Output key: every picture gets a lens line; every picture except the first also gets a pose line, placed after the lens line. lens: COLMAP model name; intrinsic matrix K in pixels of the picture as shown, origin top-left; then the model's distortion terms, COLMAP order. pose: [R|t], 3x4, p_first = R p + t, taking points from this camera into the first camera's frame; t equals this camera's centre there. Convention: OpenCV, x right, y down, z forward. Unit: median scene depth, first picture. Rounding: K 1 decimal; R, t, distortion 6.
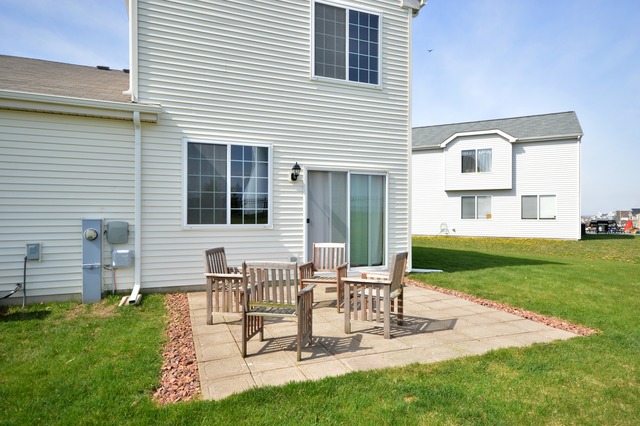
lens RADIAL K [[388.7, 0, 319.9], [0, 388.7, 212.8], [0, 0, 1]] dist [0.004061, 0.000426]
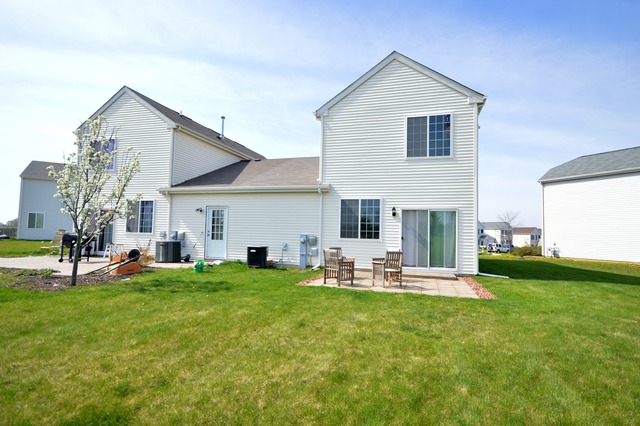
lens RADIAL K [[351.0, 0, 320.1], [0, 351.0, 213.4], [0, 0, 1]] dist [0.000225, 0.000060]
pose [[0.776420, -0.017860, -0.629963, 0.727414], [-0.018828, 0.998495, -0.051513, -0.003346], [0.629935, 0.051857, 0.774915, -0.523783]]
